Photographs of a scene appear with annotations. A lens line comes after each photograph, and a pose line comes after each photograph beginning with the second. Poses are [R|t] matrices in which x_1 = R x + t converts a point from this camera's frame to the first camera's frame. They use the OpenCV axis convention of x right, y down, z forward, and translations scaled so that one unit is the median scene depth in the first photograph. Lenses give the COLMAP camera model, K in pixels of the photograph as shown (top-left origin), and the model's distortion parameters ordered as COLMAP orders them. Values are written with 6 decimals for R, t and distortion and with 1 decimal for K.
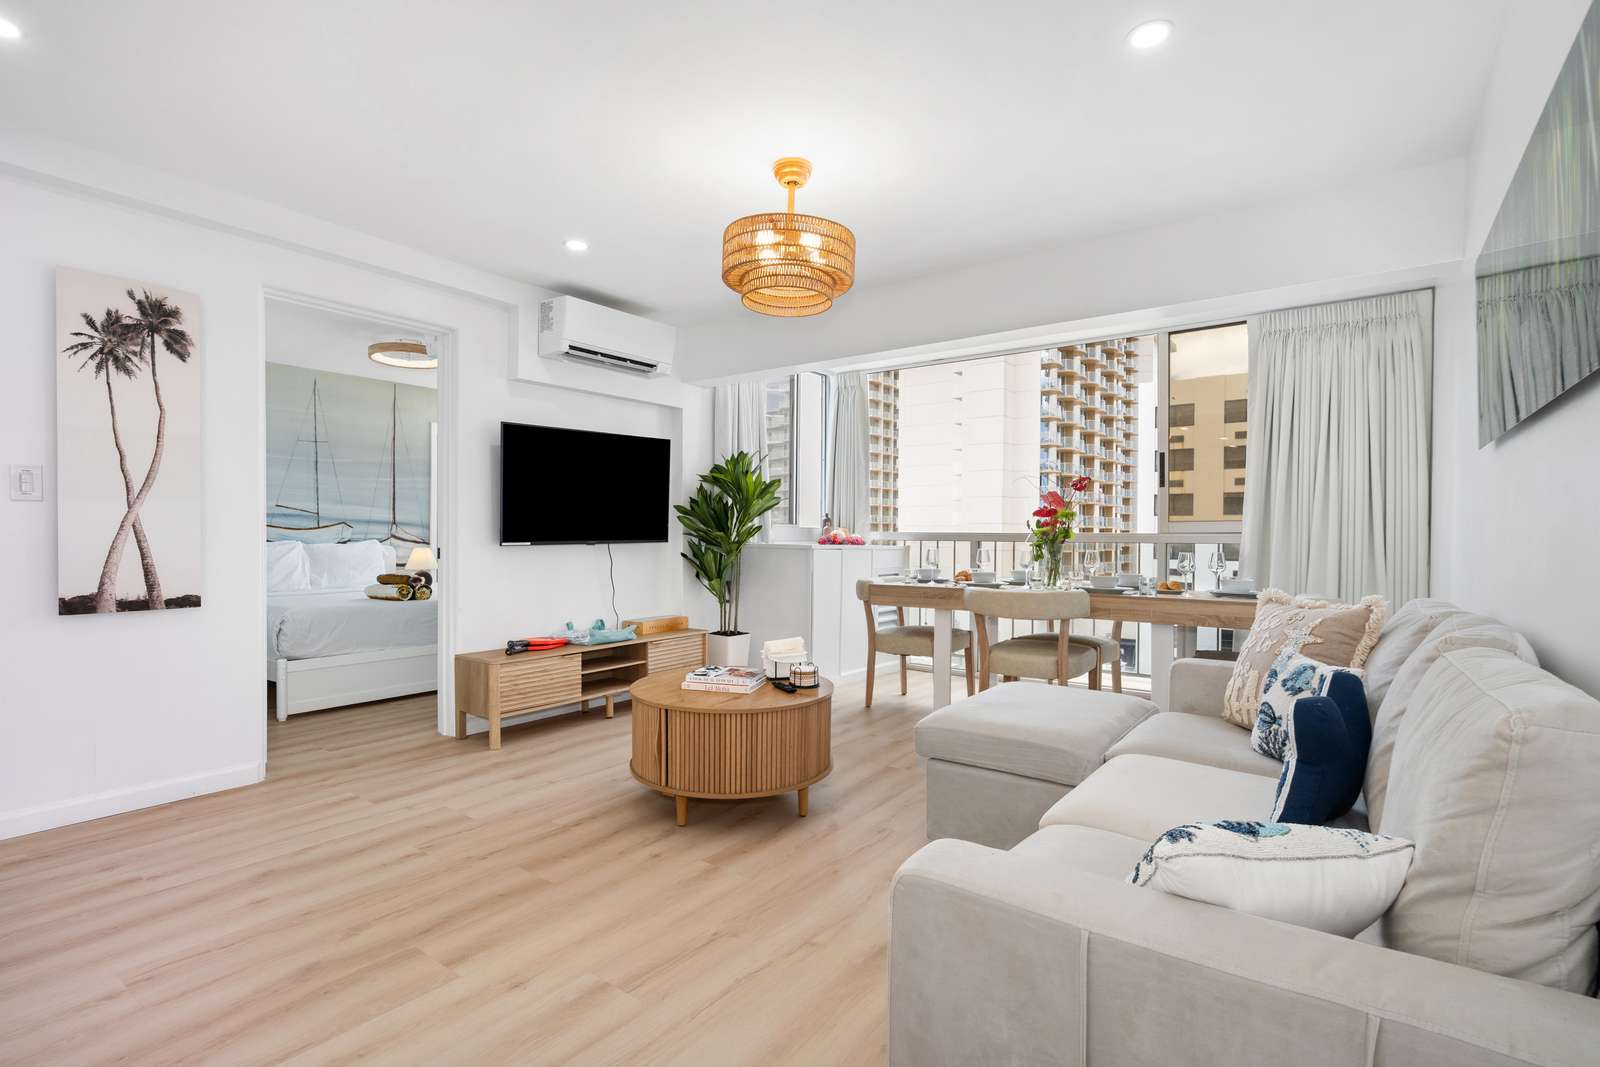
lens RADIAL K [[746.8, 0, 788.2], [0, 746.8, 545.1], [0, 0, 1]] dist [-0.002636, 0.006568]
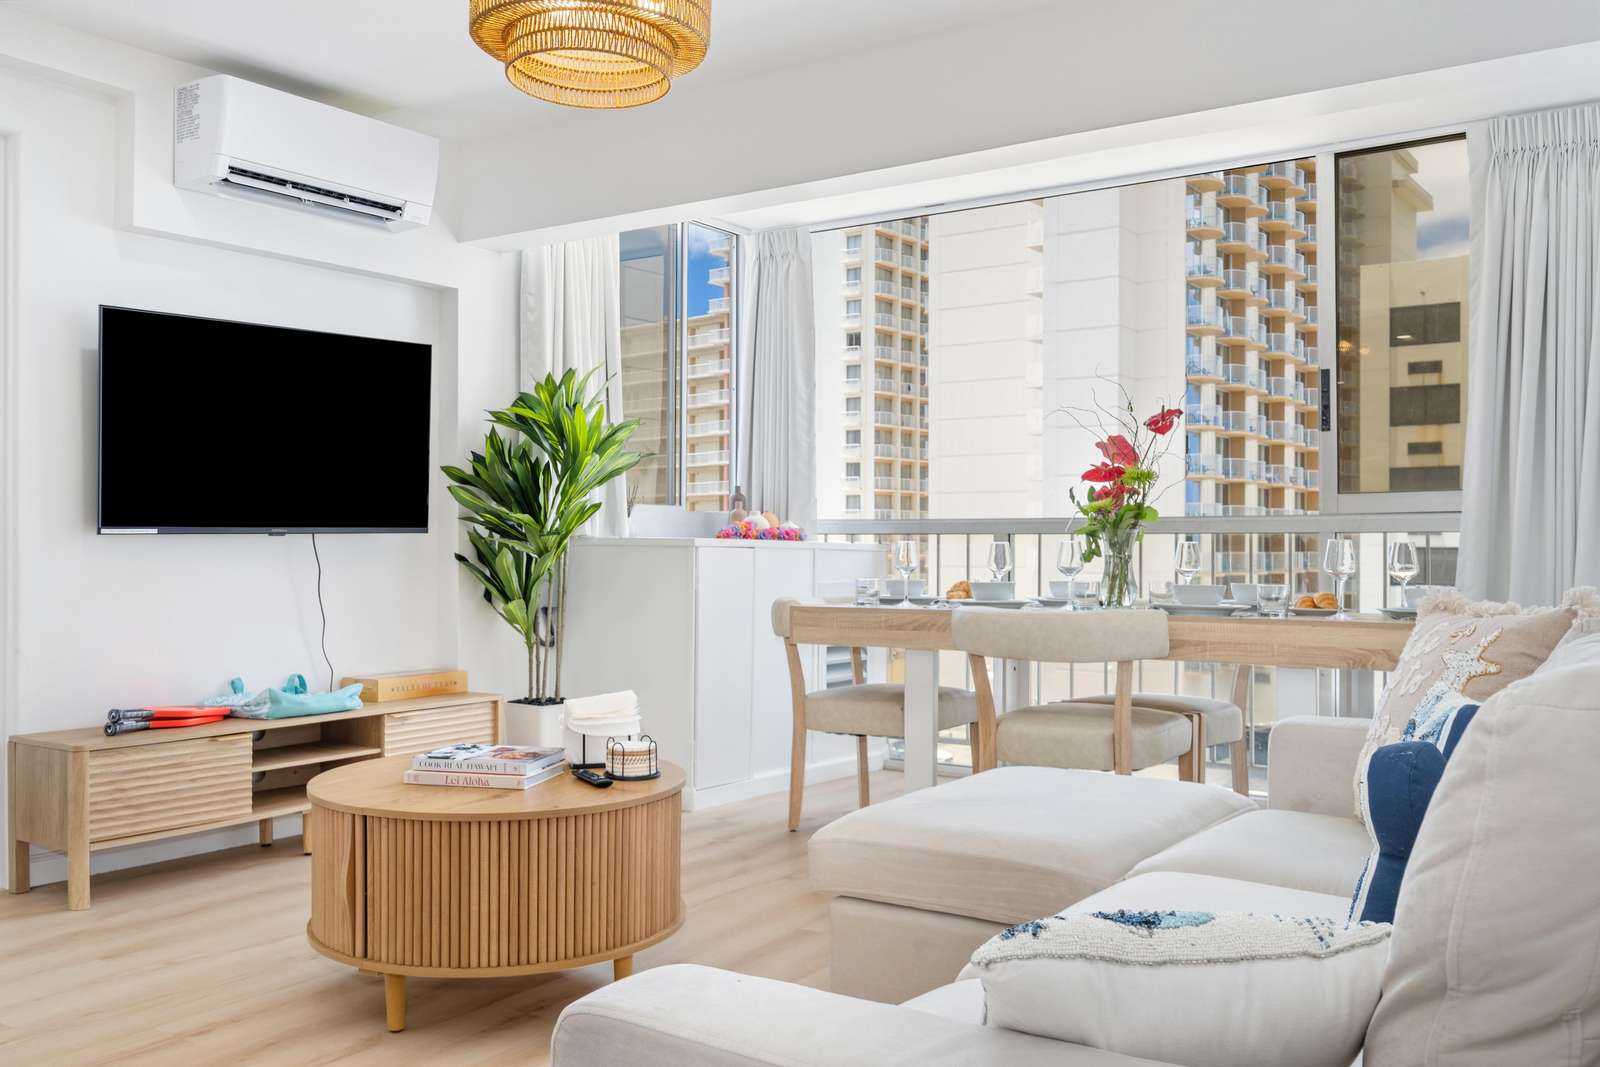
lens RADIAL K [[1379.5, 0, 771.1], [0, 1379.5, 545.9], [0, 0, 1]] dist [0.023646, -0.011682]
pose [[0.999542, -0.002880, 0.030113, 0.075863], [0.003321, 0.999888, -0.014599, 0.027116], [-0.030068, 0.014693, 0.999440, -0.018605]]
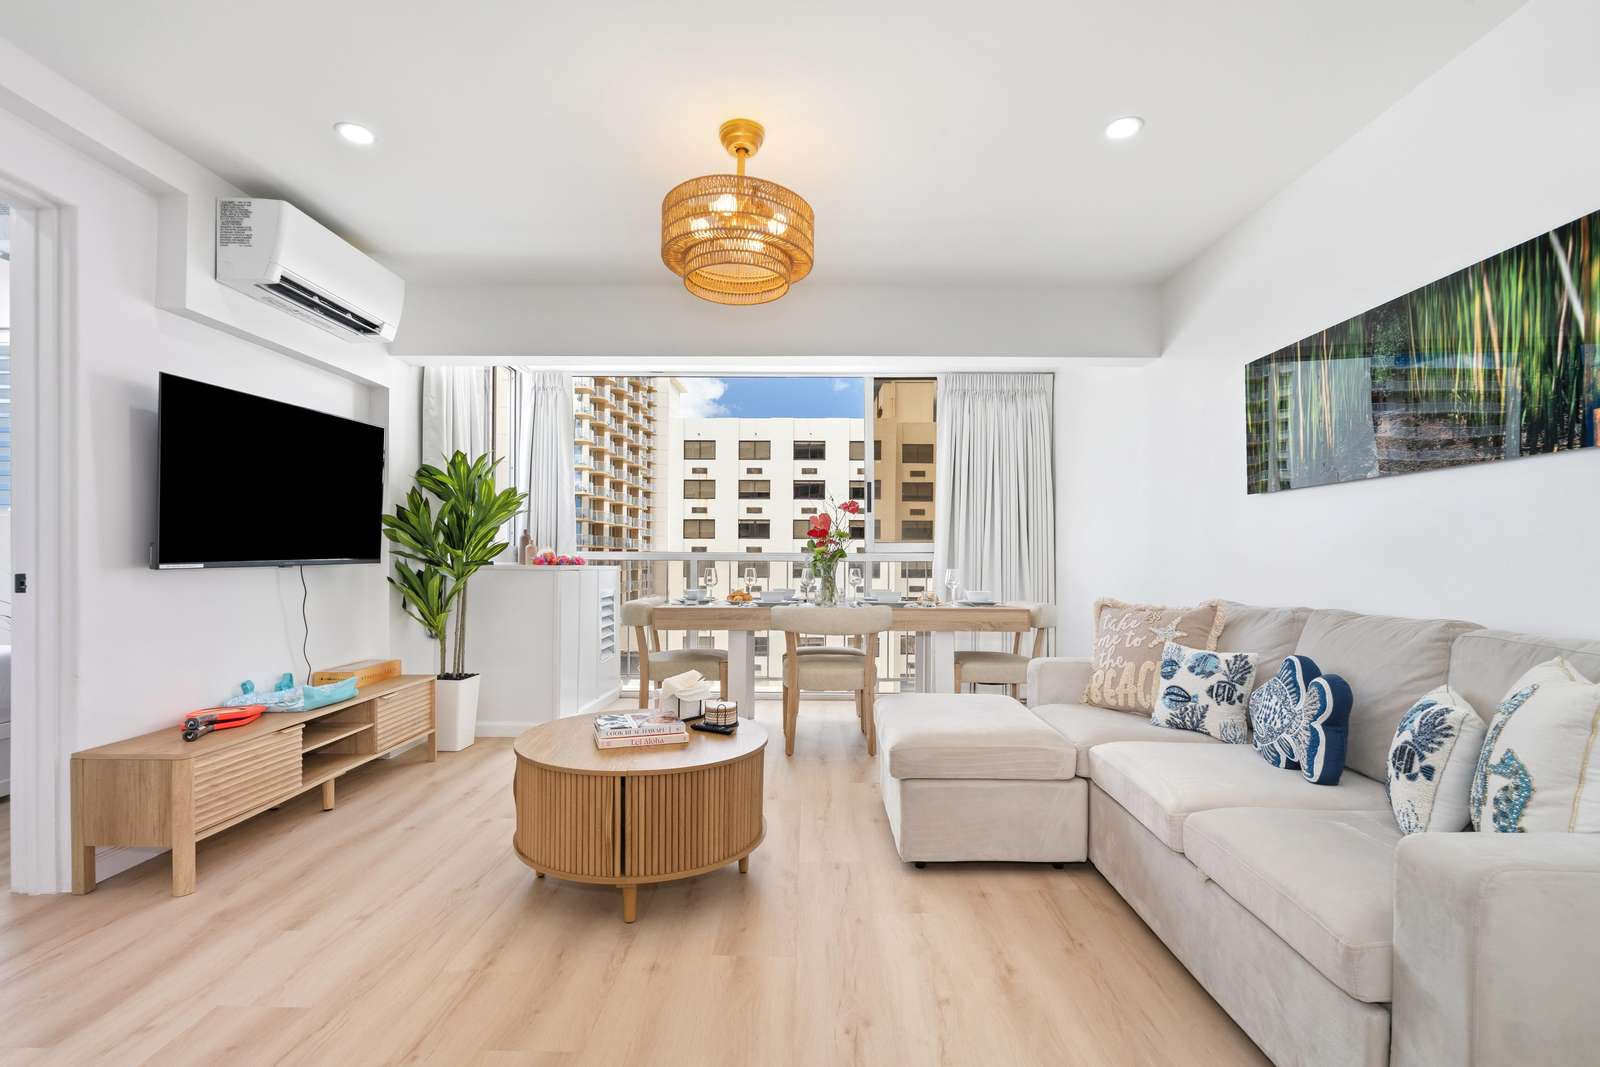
lens RADIAL K [[746.8, 0, 784.2], [0, 746.8, 561.2], [0, 0, 1]] dist [-0.002636, 0.006568]
pose [[0.815387, -0.003196, 0.578907, -0.342757], [0.007350, 0.999961, -0.004832, 0.000940], [-0.578870, 0.008195, 0.815379, 0.193872]]
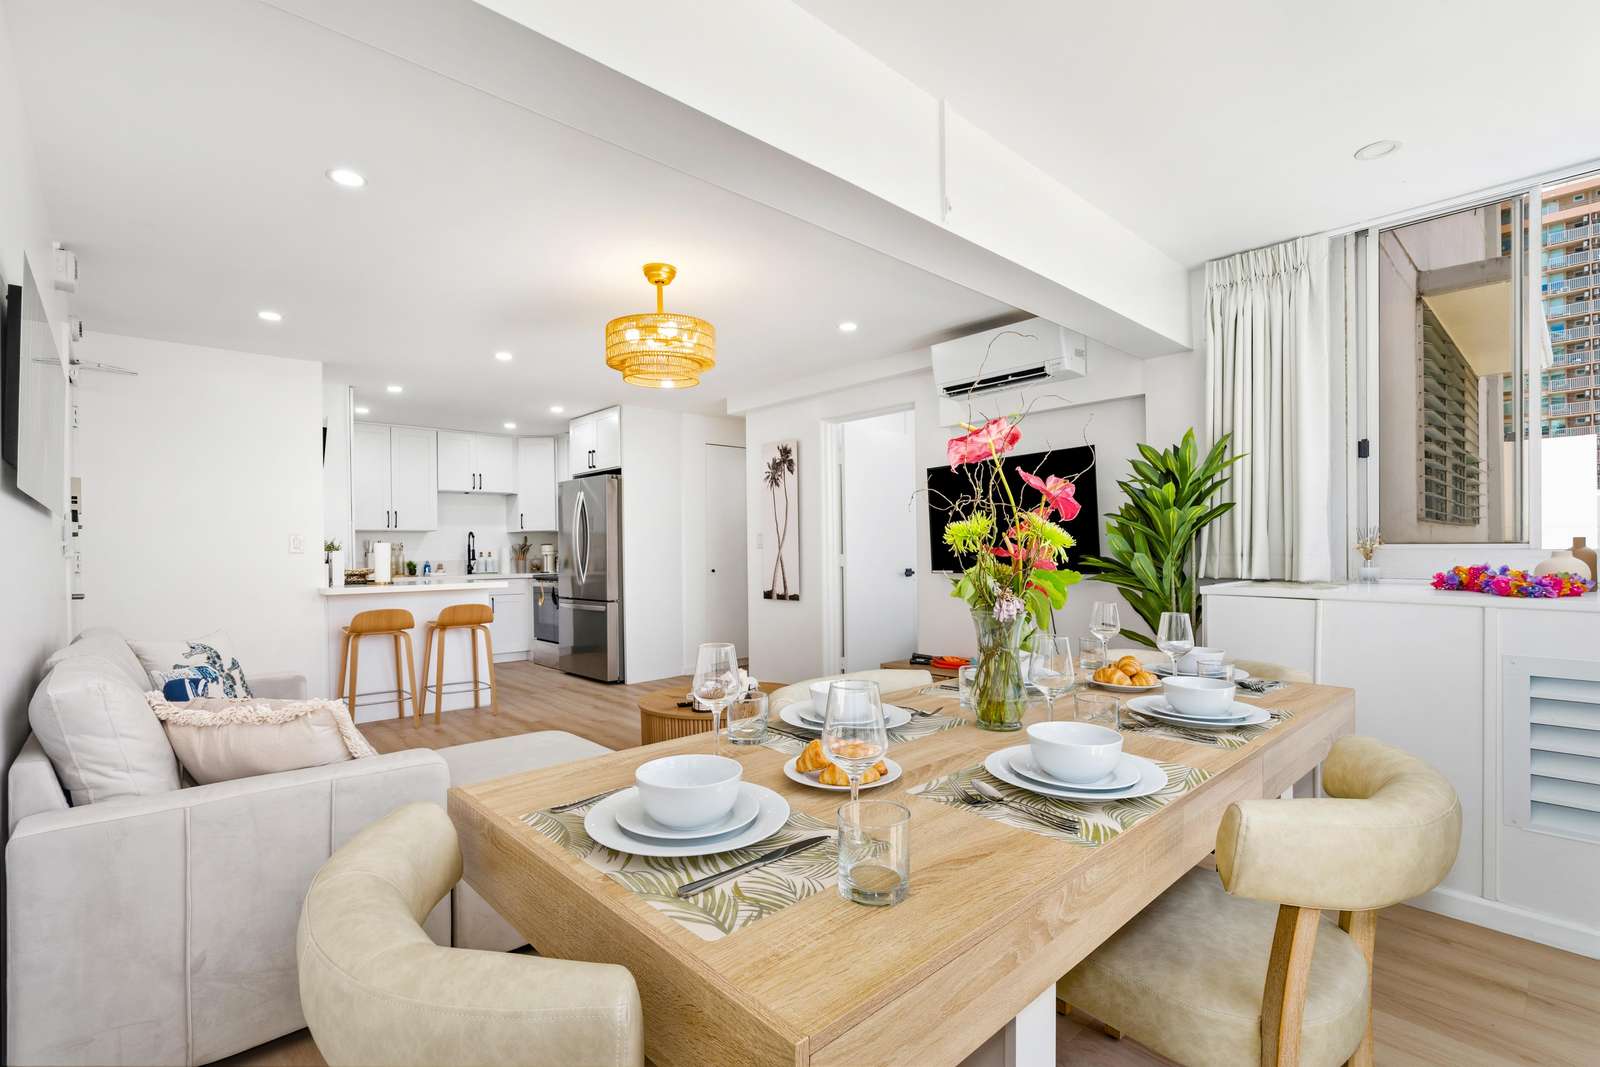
lens RADIAL K [[746.8, 0, 812.0], [0, 746.8, 550.9], [0, 0, 1]] dist [-0.002636, 0.006568]
pose [[-0.170777, -0.001334, -0.985309, 0.865468], [-0.004580, 0.999989, -0.000560, -0.035517], [0.985299, 0.004417, -0.170781, 1.086505]]
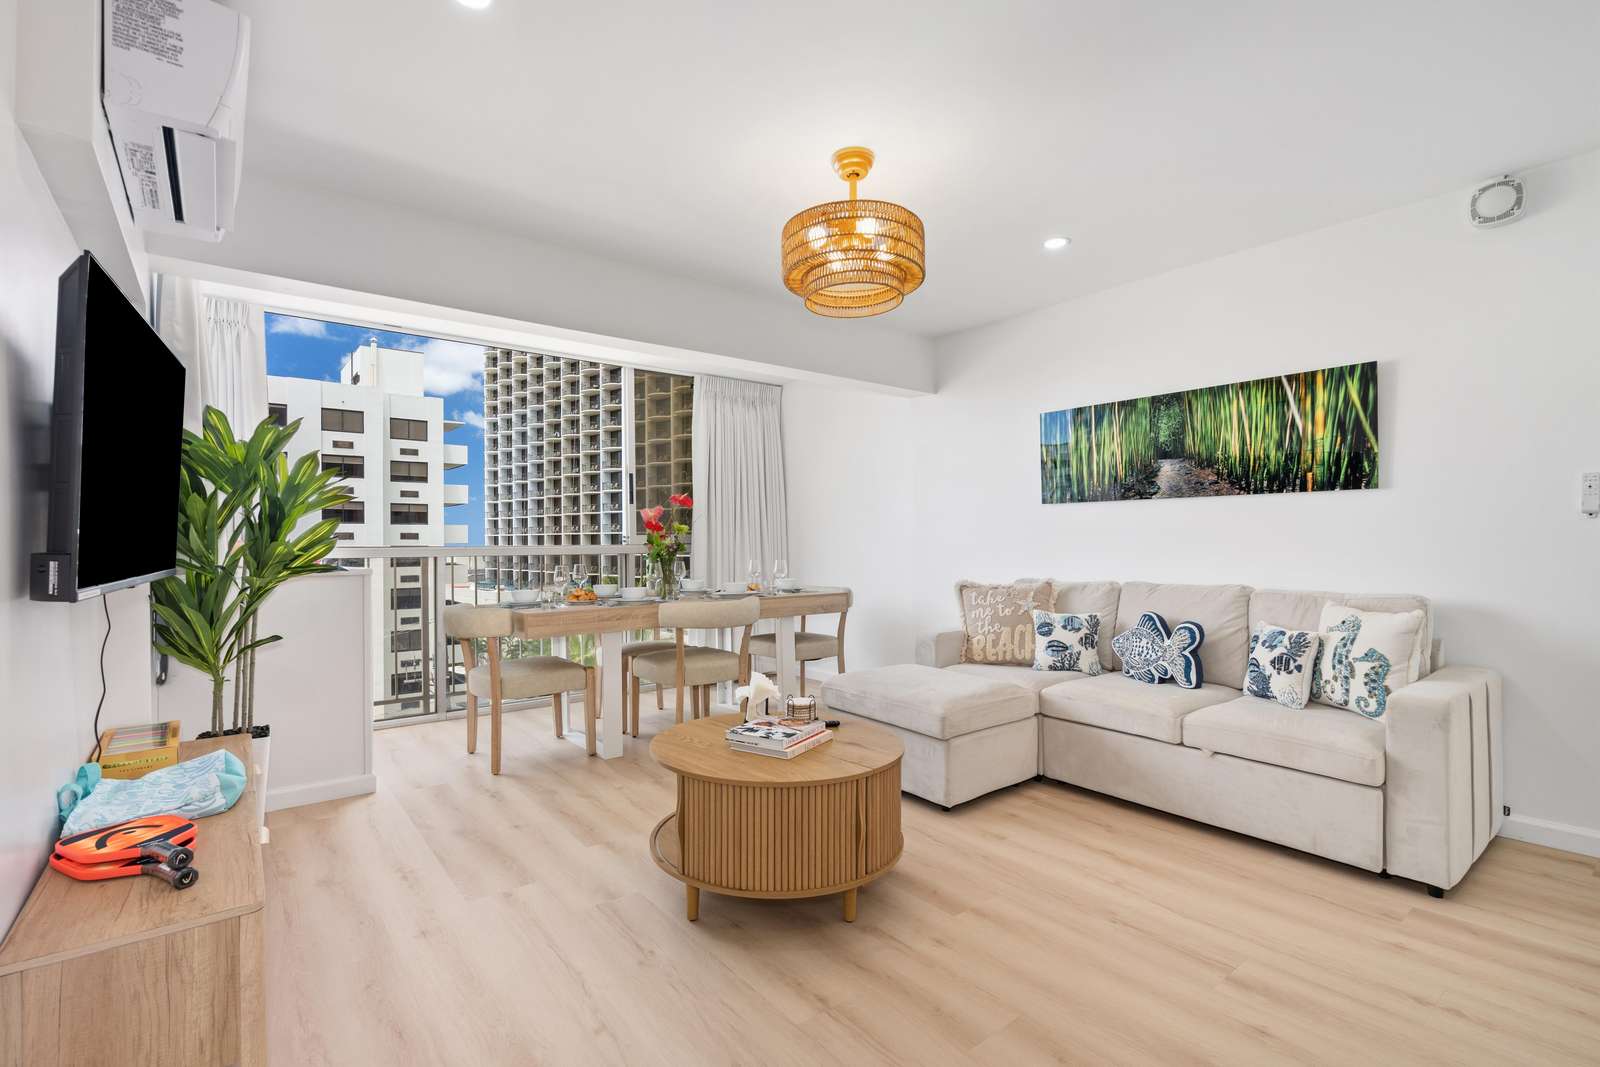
lens RADIAL K [[746.8, 0, 782.9], [0, 746.8, 543.6], [0, 0, 1]] dist [-0.002636, 0.006568]
pose [[0.267575, -0.008747, 0.963497, -0.682124], [0.022431, 0.999744, 0.002846, -0.021736], [-0.963276, 0.020850, 0.267702, 0.626453]]
